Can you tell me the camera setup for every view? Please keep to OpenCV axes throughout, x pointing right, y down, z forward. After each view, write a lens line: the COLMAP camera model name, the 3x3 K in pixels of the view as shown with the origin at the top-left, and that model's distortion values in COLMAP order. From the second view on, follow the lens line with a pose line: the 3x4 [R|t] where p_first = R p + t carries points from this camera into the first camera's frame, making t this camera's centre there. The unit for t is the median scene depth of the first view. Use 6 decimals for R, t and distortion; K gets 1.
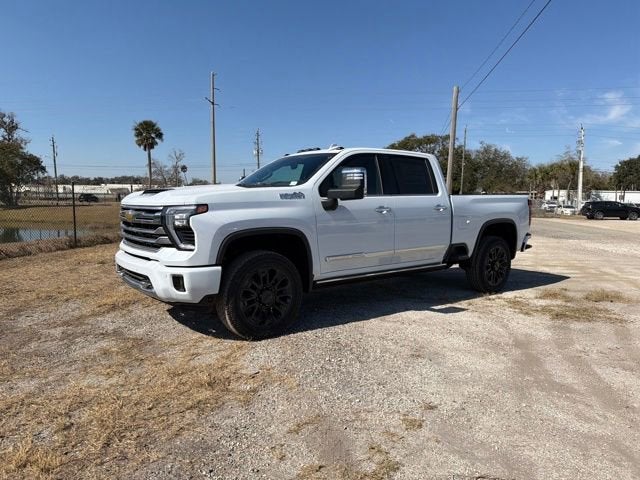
lens RADIAL K [[448.9, 0, 315.2], [0, 448.9, 243.0], [0, 0, 1]] dist [0.065696, -0.082501]
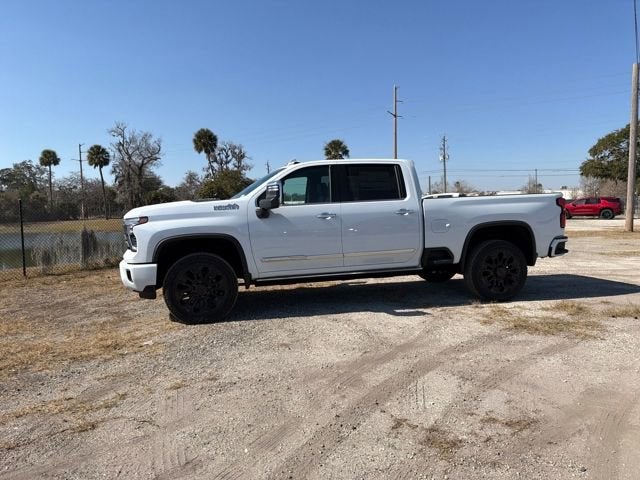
lens RADIAL K [[448.9, 0, 316.5], [0, 448.9, 239.4], [0, 0, 1]] dist [0.065696, -0.082501]
pose [[0.903928, -0.010287, -0.427562, 0.530710], [-0.001396, 0.999634, -0.027003, 0.010535], [0.427683, 0.025005, 0.903583, 0.006662]]
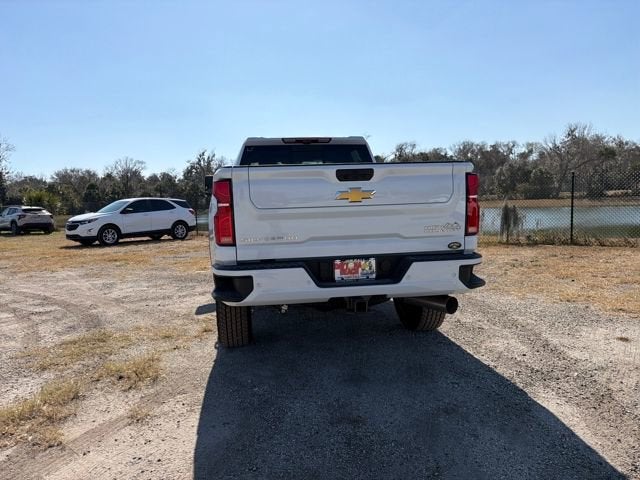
lens RADIAL K [[448.9, 0, 313.9], [0, 448.9, 242.9], [0, 0, 1]] dist [0.065696, -0.082501]
pose [[-0.487803, 0.081442, -0.869147, 0.991043], [-0.056188, 0.990645, 0.124362, -0.120117], [0.871144, 0.109500, -0.478663, 1.610413]]
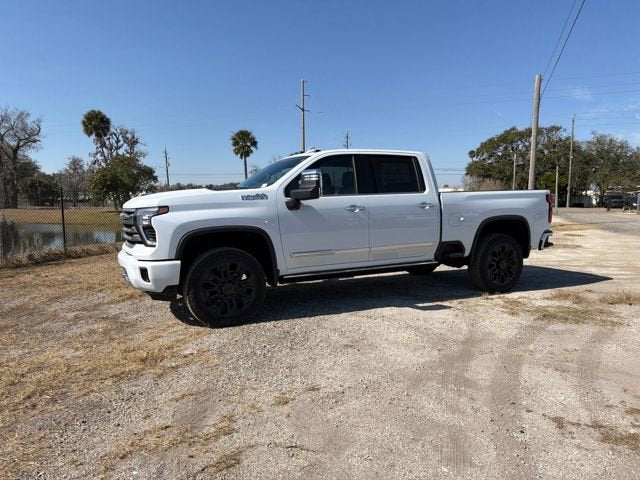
lens RADIAL K [[448.9, 0, 316.2], [0, 448.9, 241.7], [0, 0, 1]] dist [0.065696, -0.082501]
pose [[0.976880, -0.003591, -0.213756, 0.254606], [0.002282, 0.999977, -0.006369, 0.008365], [0.213774, 0.005734, 0.976866, -0.029130]]
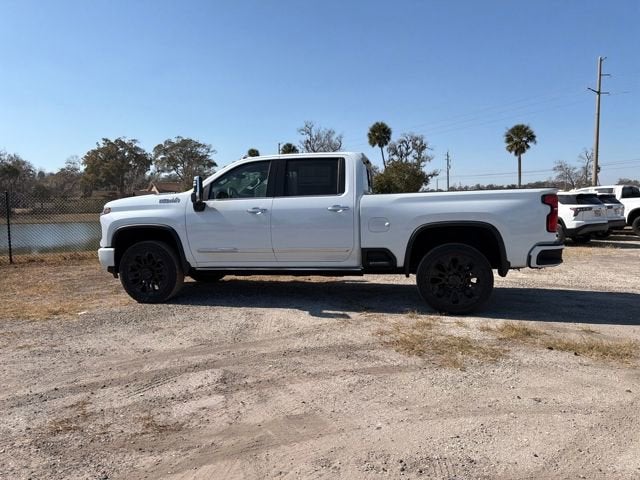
lens RADIAL K [[448.9, 0, 314.9], [0, 448.9, 245.2], [0, 0, 1]] dist [0.065696, -0.082501]
pose [[0.652740, 0.044357, -0.756282, 0.969162], [-0.052048, 0.998551, 0.013644, -0.010823], [0.755792, 0.030457, 0.654103, 0.346904]]
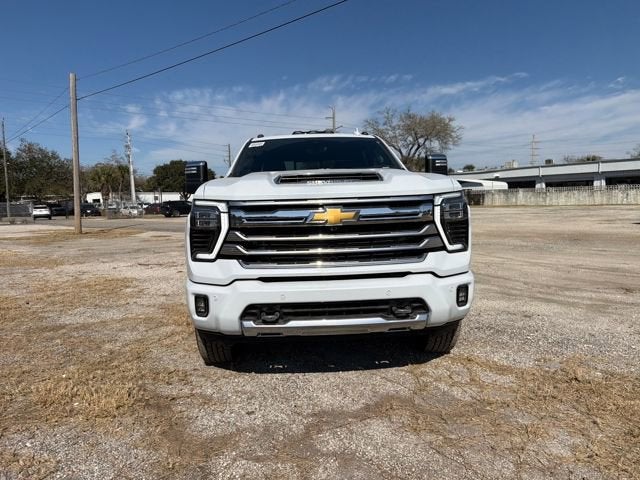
lens RADIAL K [[448.9, 0, 316.9], [0, 448.9, 233.0], [0, 0, 1]] dist [0.065696, -0.082501]
pose [[0.562967, -0.089064, 0.821667, -0.703716], [0.112656, 0.993167, 0.030467, -0.043760], [-0.818766, 0.075413, 0.569154, 0.512347]]
